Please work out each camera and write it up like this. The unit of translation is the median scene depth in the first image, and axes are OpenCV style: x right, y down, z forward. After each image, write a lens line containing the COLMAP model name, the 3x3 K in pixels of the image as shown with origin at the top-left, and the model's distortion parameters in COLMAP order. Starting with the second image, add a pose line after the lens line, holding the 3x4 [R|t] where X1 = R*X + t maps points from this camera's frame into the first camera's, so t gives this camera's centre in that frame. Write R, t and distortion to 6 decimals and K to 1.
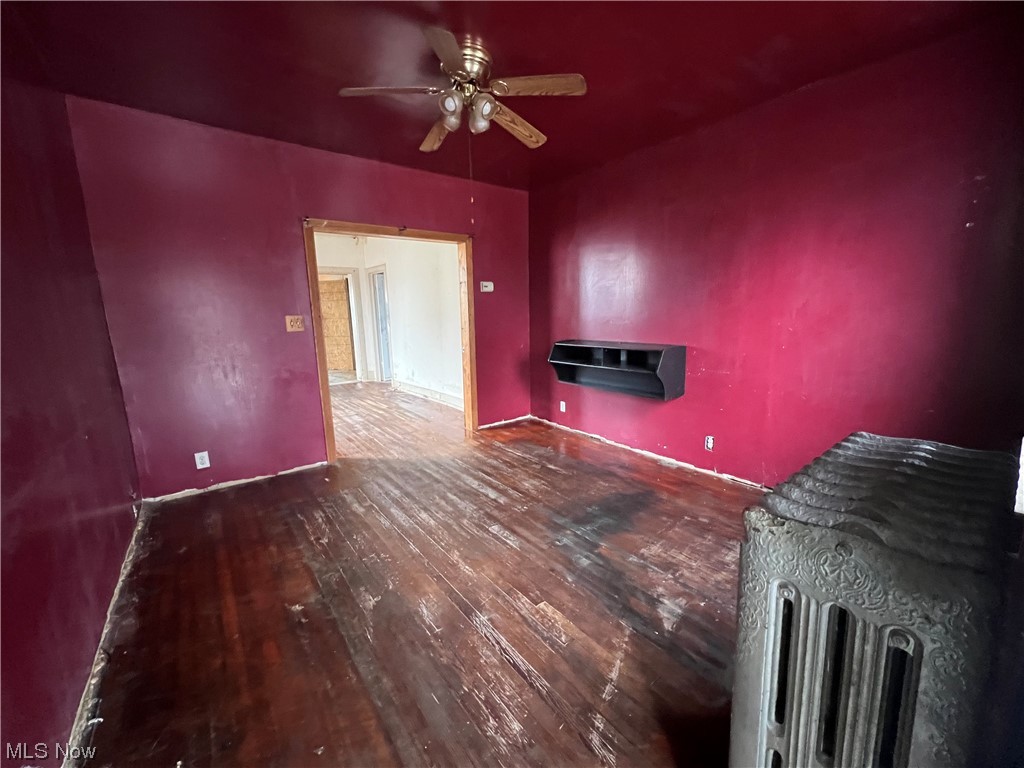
lens RADIAL K [[411.5, 0, 507.6], [0, 411.5, 380.0], [0, 0, 1]] dist [-0.001636, -0.000114]
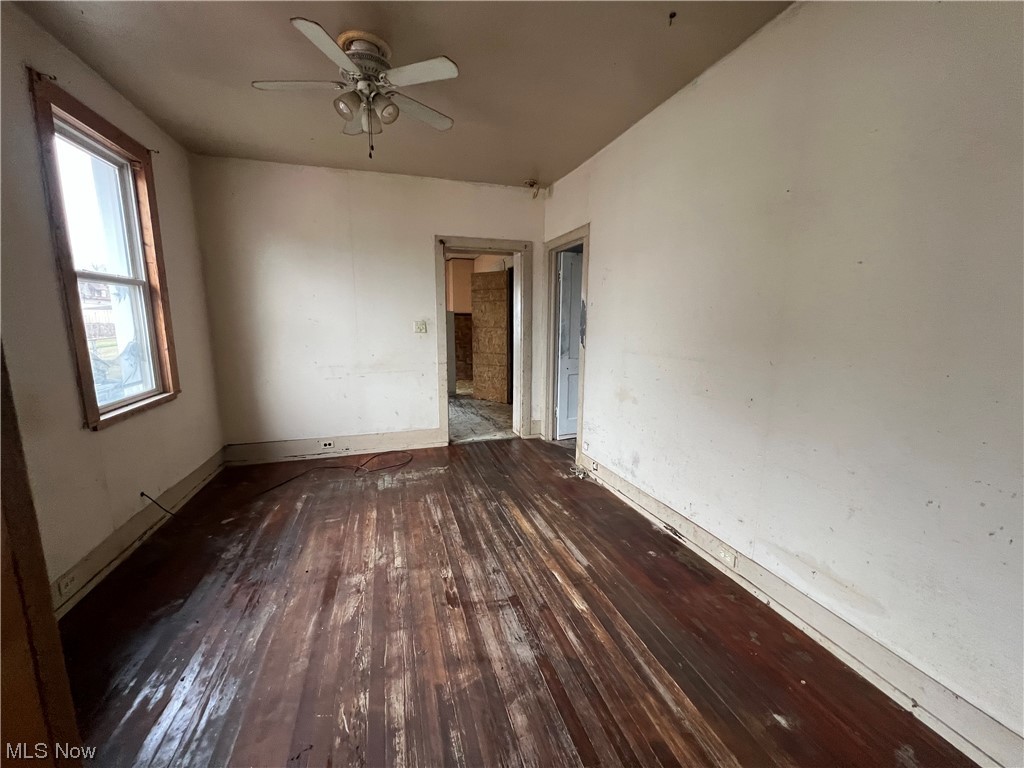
lens RADIAL K [[411.5, 0, 513.5], [0, 411.5, 383.0], [0, 0, 1]] dist [-0.001636, -0.000114]
pose [[0.941963, 0.079249, -0.326229, -0.183708], [-0.083643, 0.996496, 0.000560, -0.075014], [0.325130, 0.026759, 0.945291, 0.453022]]
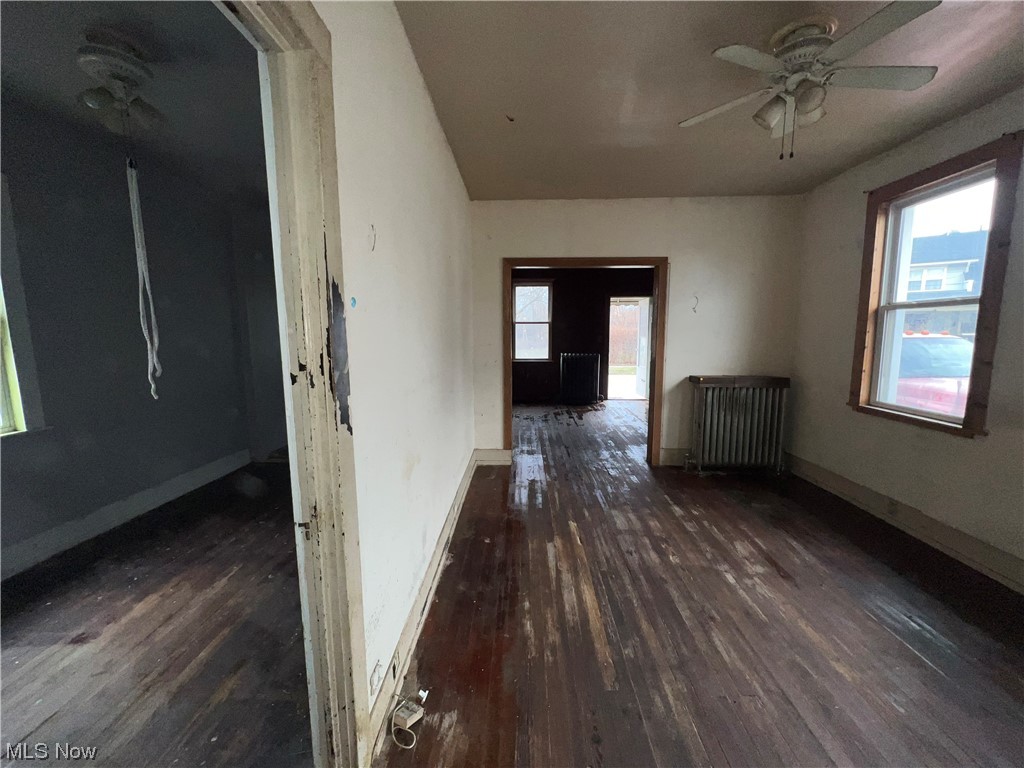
lens RADIAL K [[415.8, 0, 514.3], [0, 415.8, 383.7], [0, 0, 1]] dist [0.003194, -0.000023]
pose [[-0.784151, -0.052861, 0.618315, -0.403162], [0.126476, 0.961840, 0.242628, -0.167218], [-0.607545, 0.268459, -0.747542, 0.987595]]
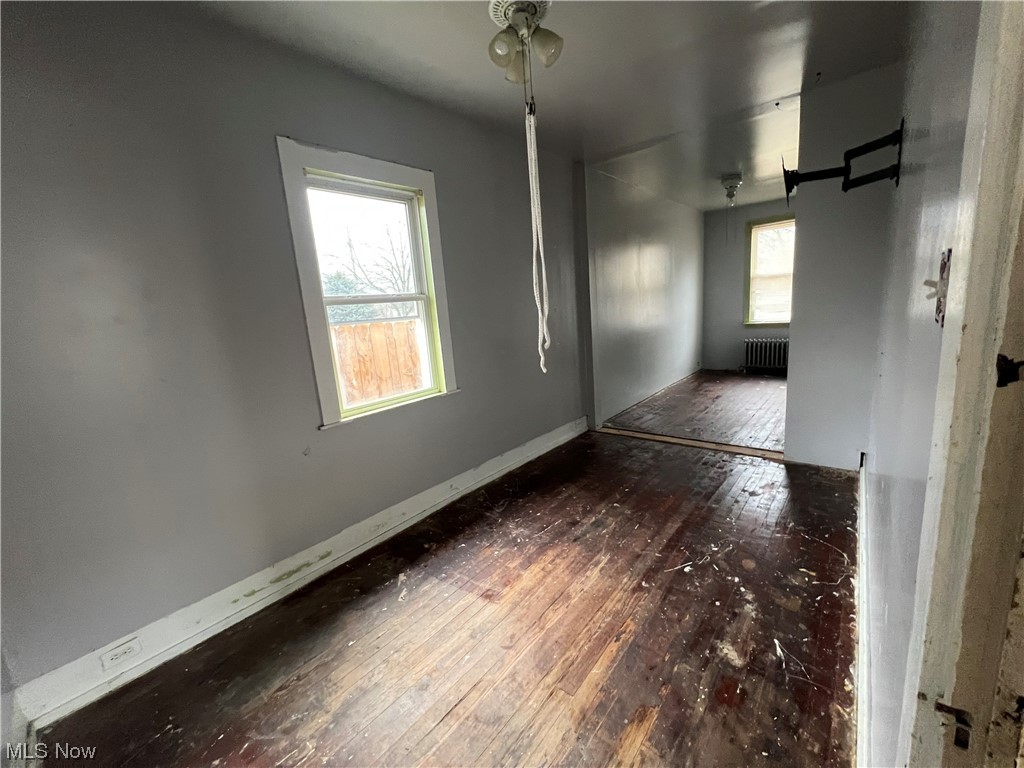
lens RADIAL K [[415.8, 0, 512.8], [0, 415.8, 384.8], [0, 0, 1]] dist [0.003194, -0.000023]
pose [[-0.231108, -0.137829, 0.963116, -0.300006], [0.244722, 0.949853, 0.194655, -0.167875], [-0.941647, 0.280682, -0.185789, 0.995942]]
